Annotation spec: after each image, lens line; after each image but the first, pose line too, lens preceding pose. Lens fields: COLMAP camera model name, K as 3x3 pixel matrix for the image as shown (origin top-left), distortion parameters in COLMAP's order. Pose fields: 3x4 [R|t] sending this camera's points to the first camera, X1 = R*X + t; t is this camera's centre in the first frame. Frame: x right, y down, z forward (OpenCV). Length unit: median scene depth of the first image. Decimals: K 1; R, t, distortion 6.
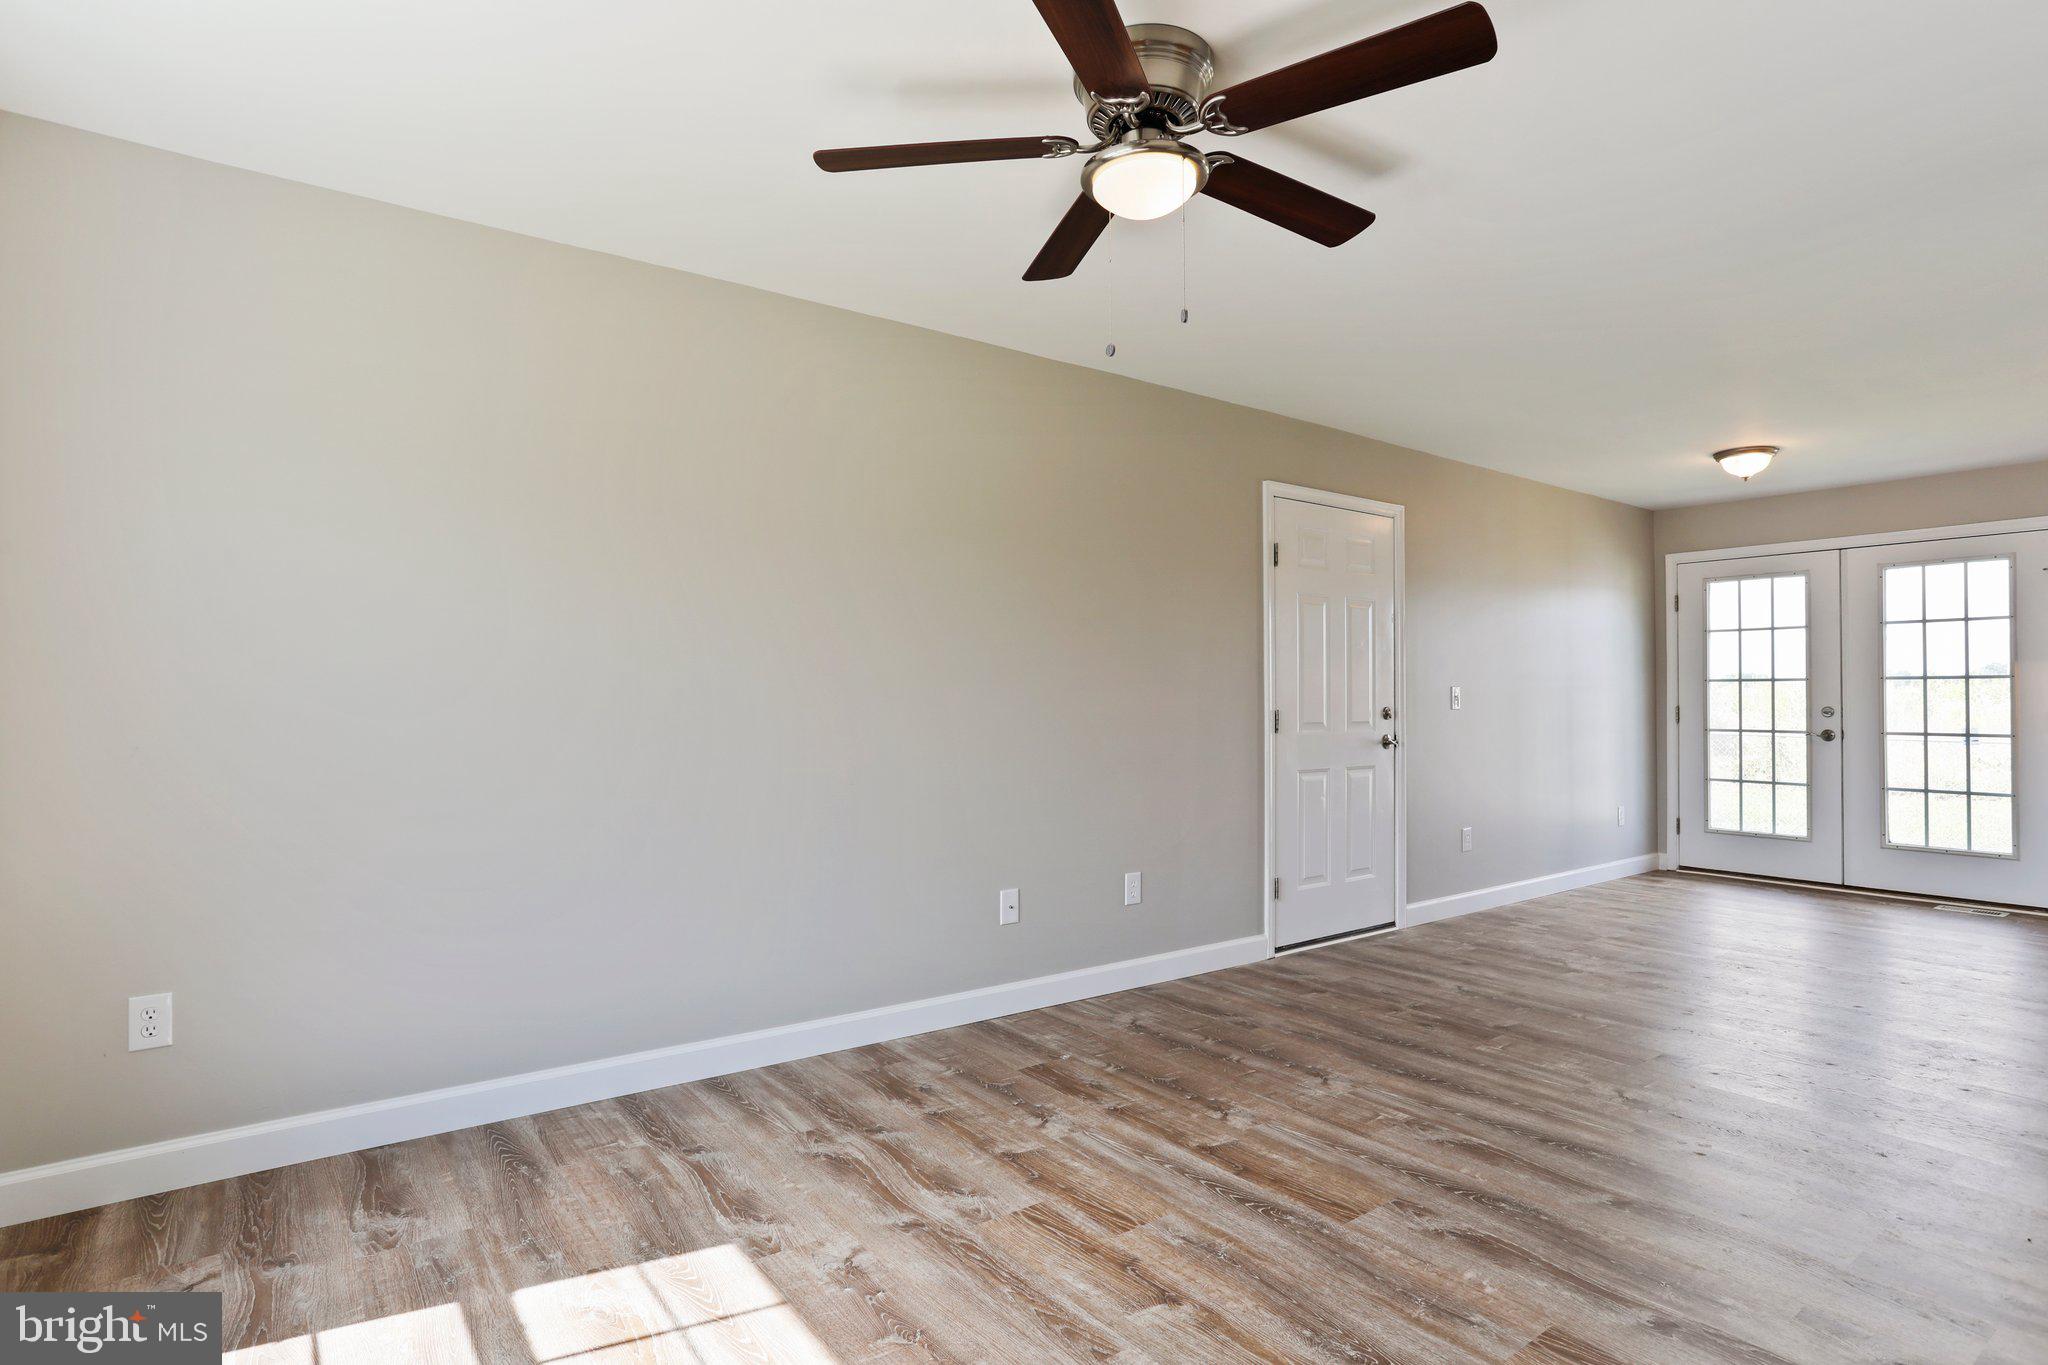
lens RADIAL K [[1076.0, 0, 1025.7], [0, 1076.0, 690.5], [0, 0, 1]] dist [-0.036384, 0.000722]
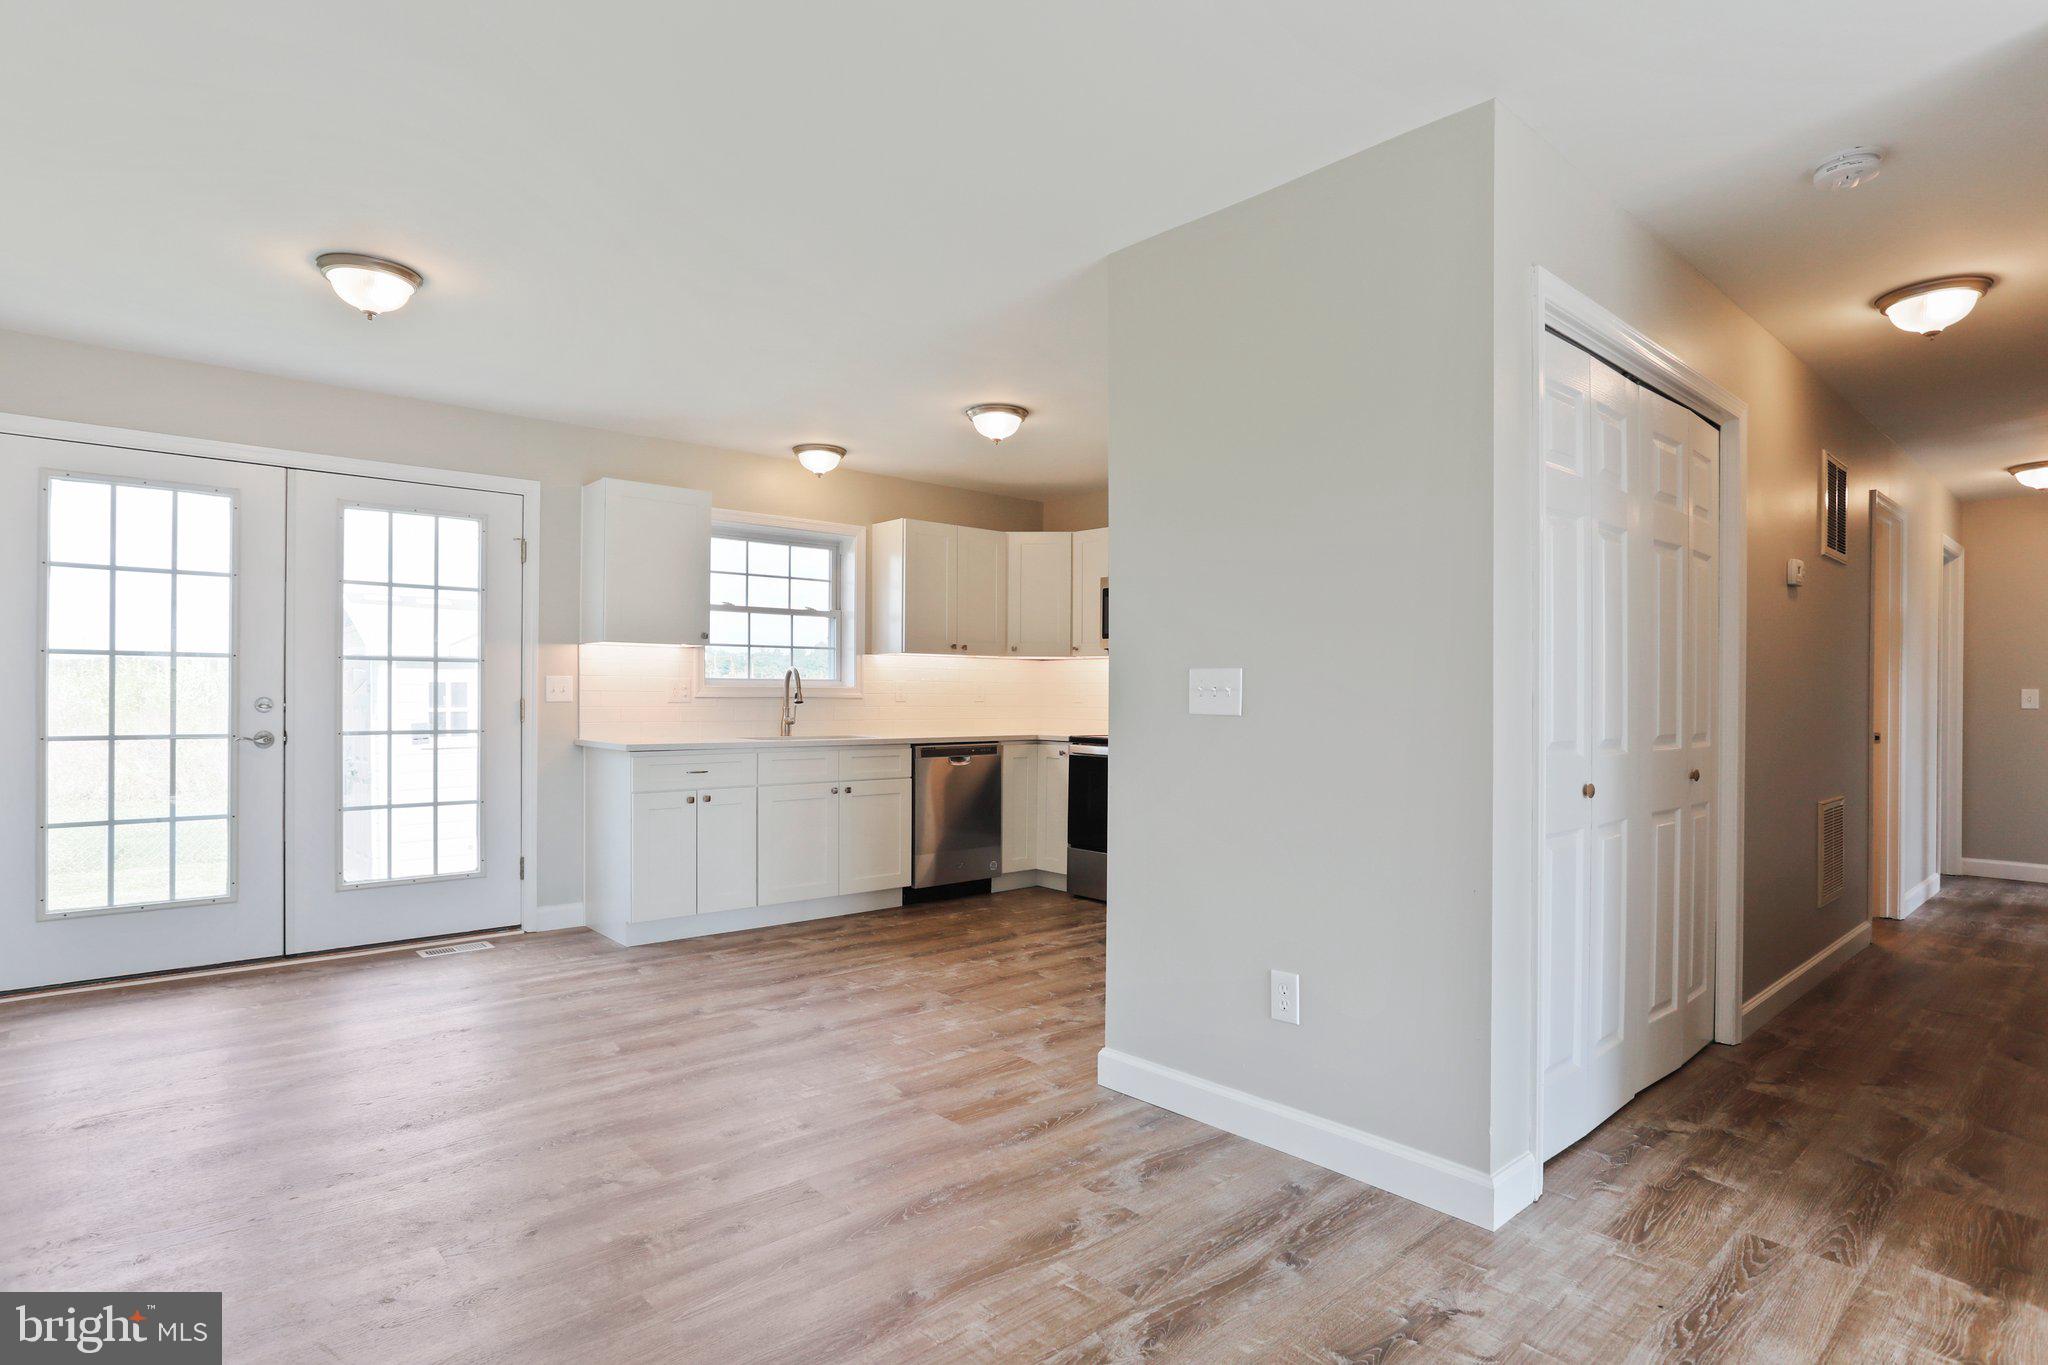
lens RADIAL K [[1076.0, 0, 1025.7], [0, 1076.0, 690.5], [0, 0, 1]] dist [-0.036384, 0.000722]
pose [[-0.096285, 0.003829, 0.995346, 0.047740], [-0.010849, 0.999929, -0.004896, 0.010962], [-0.995295, -0.011270, -0.096237, 0.682322]]
